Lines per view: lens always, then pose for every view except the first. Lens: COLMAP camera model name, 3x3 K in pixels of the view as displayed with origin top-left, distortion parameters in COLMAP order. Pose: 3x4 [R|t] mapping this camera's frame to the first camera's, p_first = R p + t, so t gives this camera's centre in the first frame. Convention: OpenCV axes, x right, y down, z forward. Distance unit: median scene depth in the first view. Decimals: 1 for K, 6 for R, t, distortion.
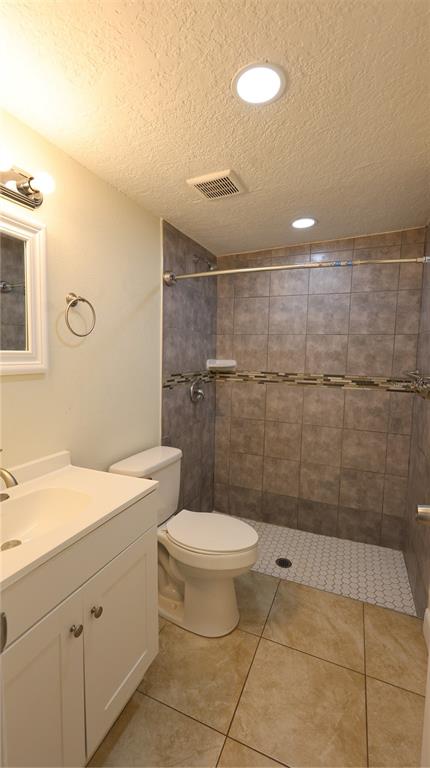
lens RADIAL K [[331.2, 0, 215.9], [0, 331.2, 385.3], [0, 0, 1]] dist [0.004893, 0.000464]
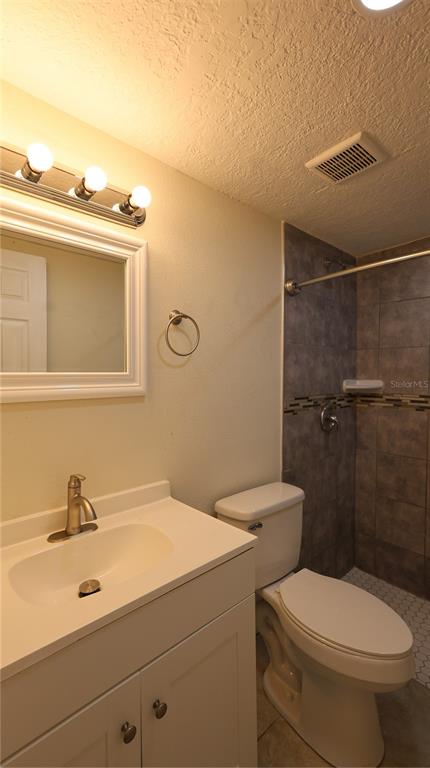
lens RADIAL K [[331.2, 0, 216.5], [0, 331.2, 382.4], [0, 0, 1]] dist [0.004893, 0.000464]
pose [[0.908211, -0.003681, -0.418496, 0.050010], [-0.025778, 0.997571, -0.064718, -0.014441], [0.417718, 0.069565, 0.905910, 0.177940]]
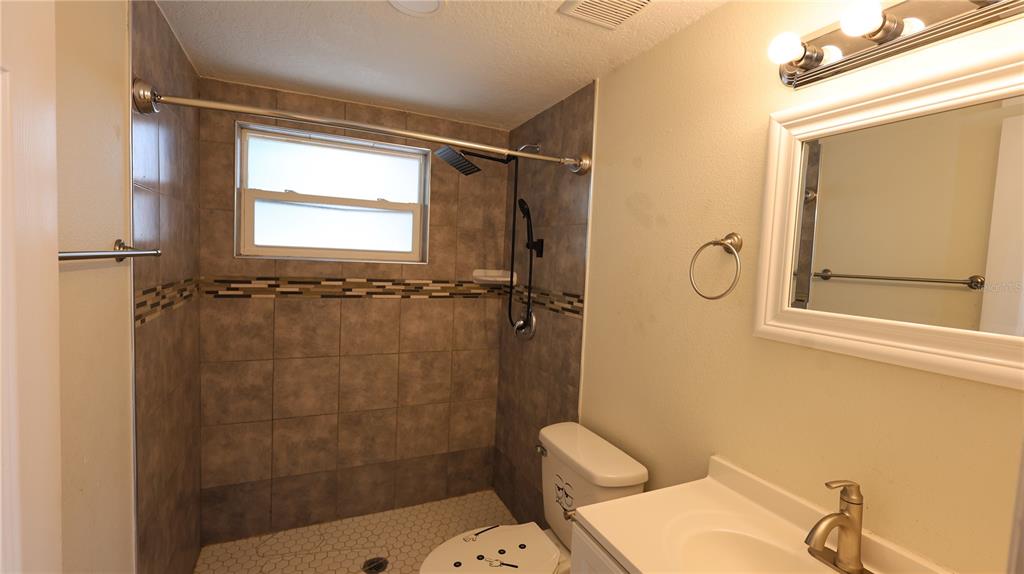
lens RADIAL K [[485.8, 0, 510.3], [0, 485.8, 284.3], [0, 0, 1]] dist [-0.000215, -0.000073]
pose [[0.689123, -0.040766, 0.723497, -0.358478], [0.052312, 0.998610, 0.006441, -0.023931], [-0.722754, 0.033409, 0.690298, 0.148794]]
